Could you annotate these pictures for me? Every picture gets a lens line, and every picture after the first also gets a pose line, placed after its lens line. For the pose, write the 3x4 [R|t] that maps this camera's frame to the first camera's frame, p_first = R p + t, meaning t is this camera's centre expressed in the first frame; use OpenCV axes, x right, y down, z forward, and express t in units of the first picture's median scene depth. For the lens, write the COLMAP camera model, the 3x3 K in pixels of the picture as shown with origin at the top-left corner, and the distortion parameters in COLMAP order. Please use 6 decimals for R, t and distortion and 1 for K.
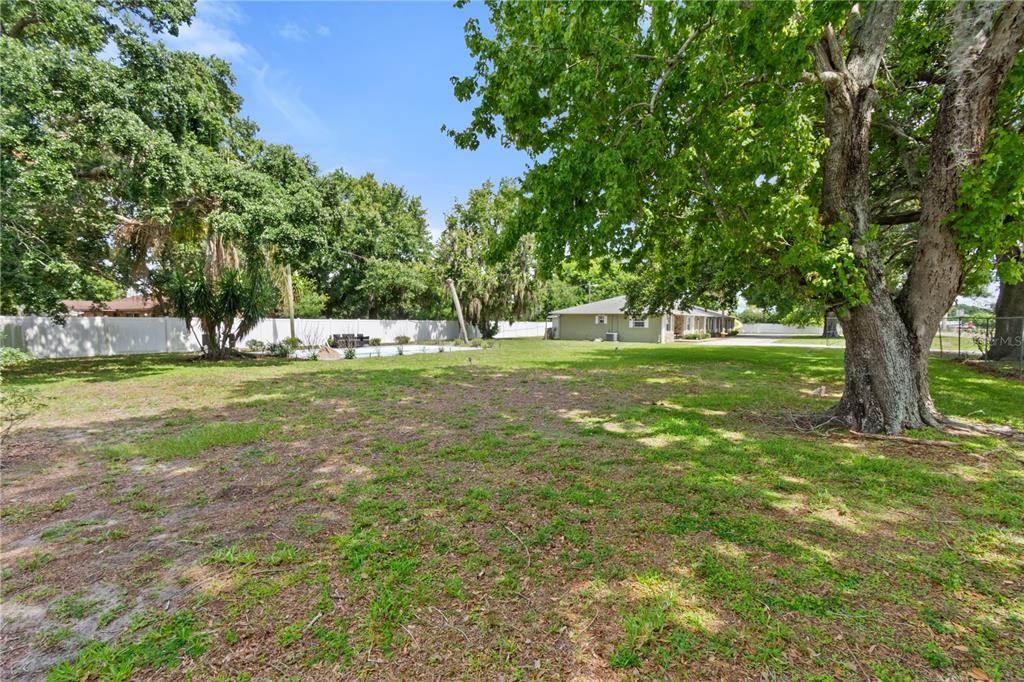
lens RADIAL K [[461.4, 0, 510.1], [0, 461.4, 349.4], [0, 0, 1]] dist [0.003461, 0.000356]
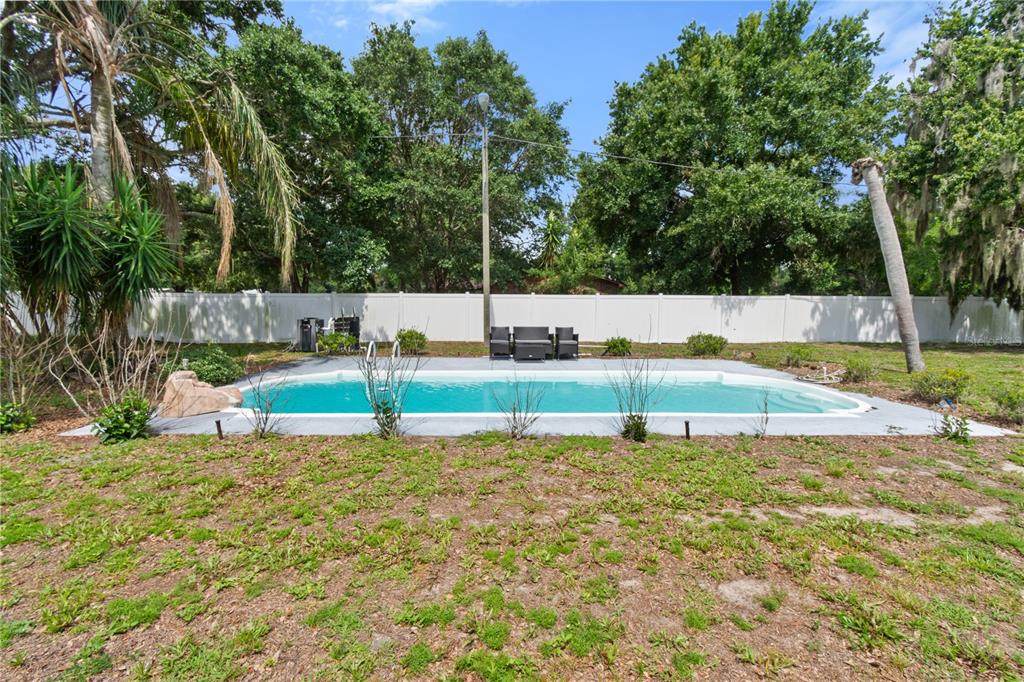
lens RADIAL K [[461.4, 0, 510.1], [0, 461.4, 349.4], [0, 0, 1]] dist [0.003461, 0.000356]
pose [[0.568147, 0.087491, -0.818263, -0.002712], [-0.048171, 0.996163, 0.073065, -0.055120], [0.821516, -0.002095, 0.570182, 0.904871]]
